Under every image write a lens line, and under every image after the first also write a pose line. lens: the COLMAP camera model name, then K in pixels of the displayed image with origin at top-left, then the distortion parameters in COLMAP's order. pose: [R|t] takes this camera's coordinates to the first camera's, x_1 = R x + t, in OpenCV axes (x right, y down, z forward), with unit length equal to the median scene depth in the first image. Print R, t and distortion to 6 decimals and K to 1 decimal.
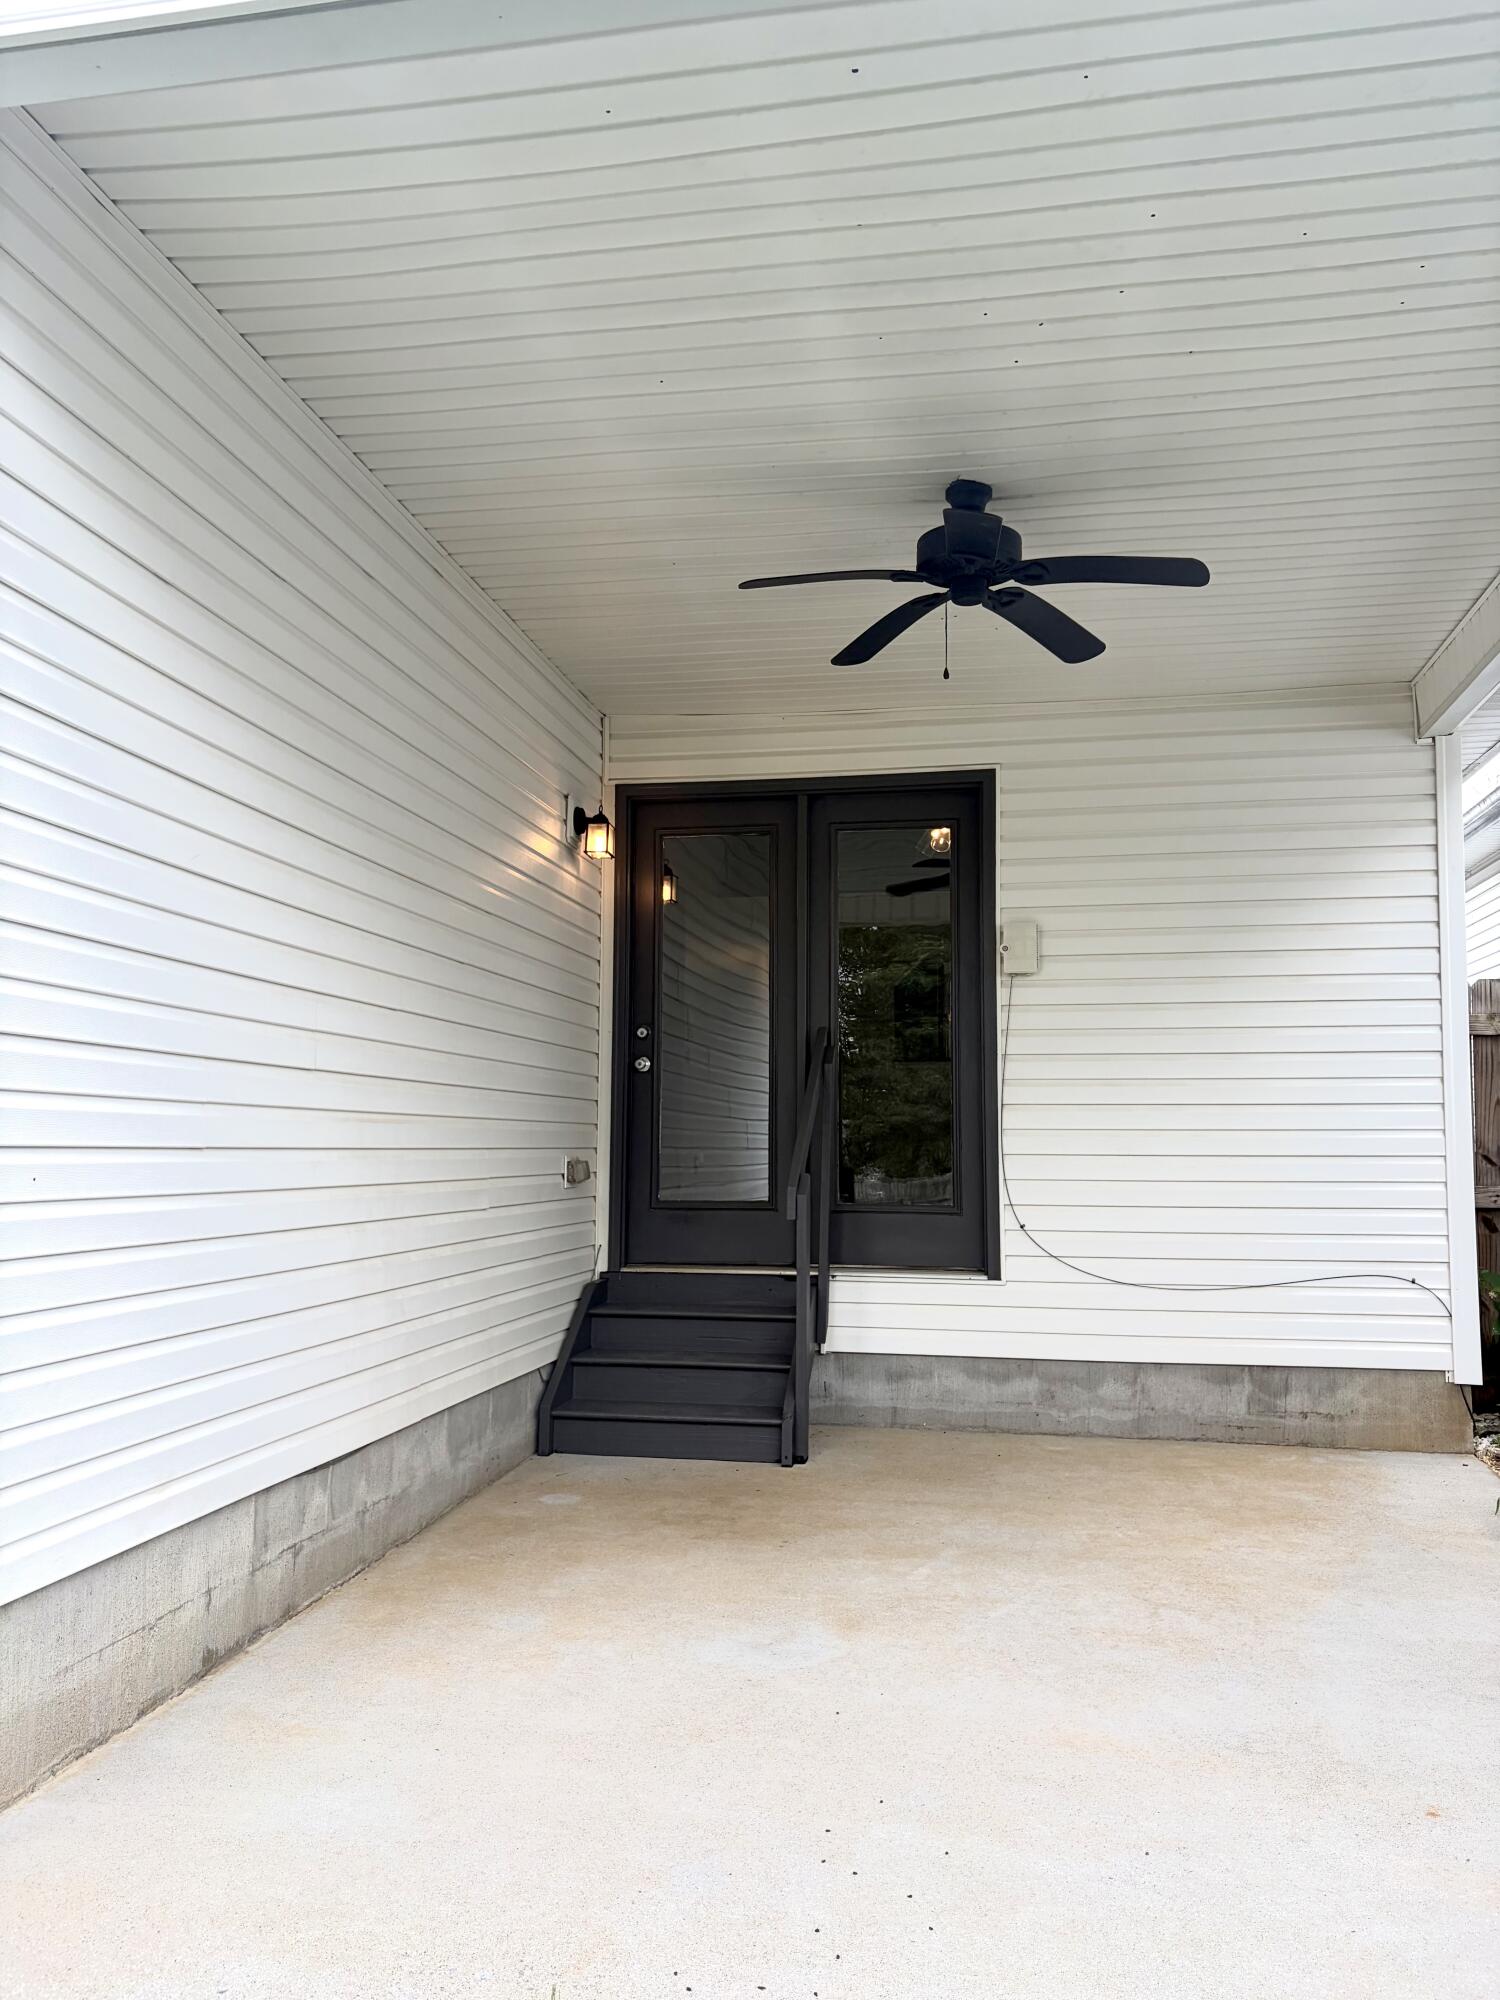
lens RADIAL K [[1524.2, 0, 752.4], [0, 1524.2, 1001.2], [0, 0, 1]] dist [0.002379, -0.000355]
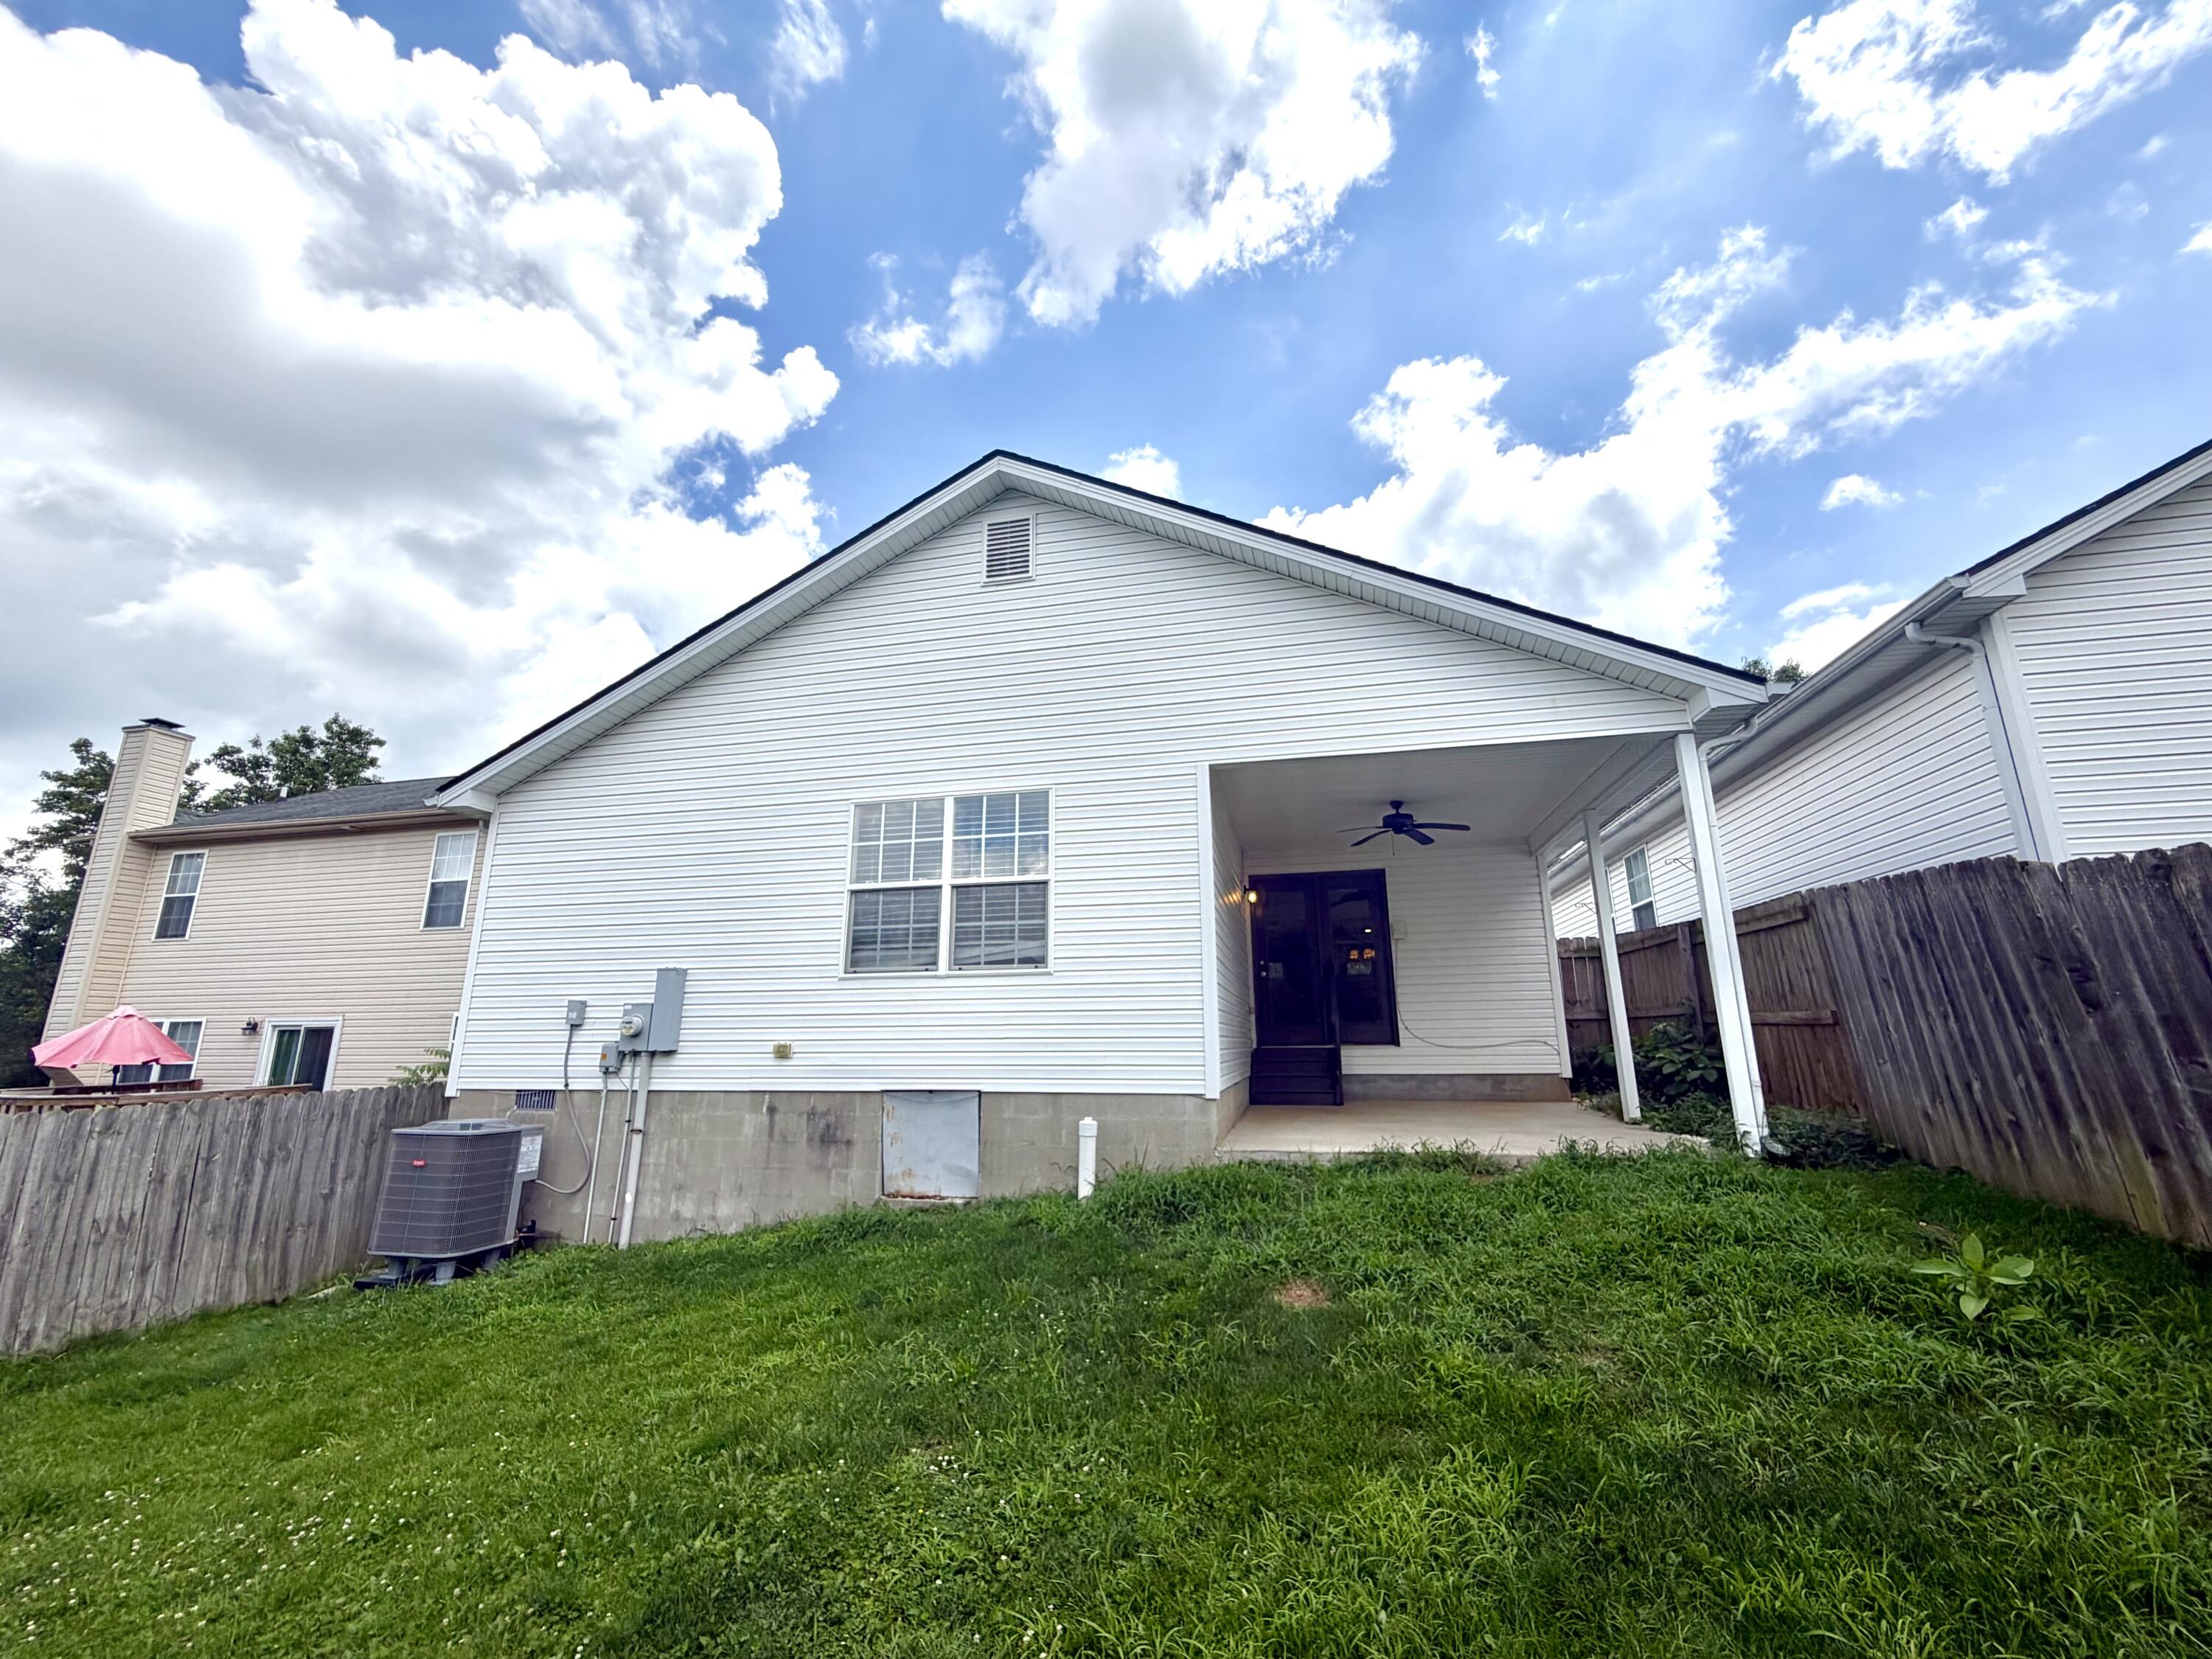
lens RADIAL K [[891.1, 0, 1100.4], [0, 891.1, 827.9], [0, 0, 1]] dist [-0.000117, 0.000009]
pose [[0.999166, -0.023786, -0.033182, -0.340613], [0.019105, 0.990679, -0.134870, -0.010624], [0.036080, 0.134124, 0.990308, -0.751191]]
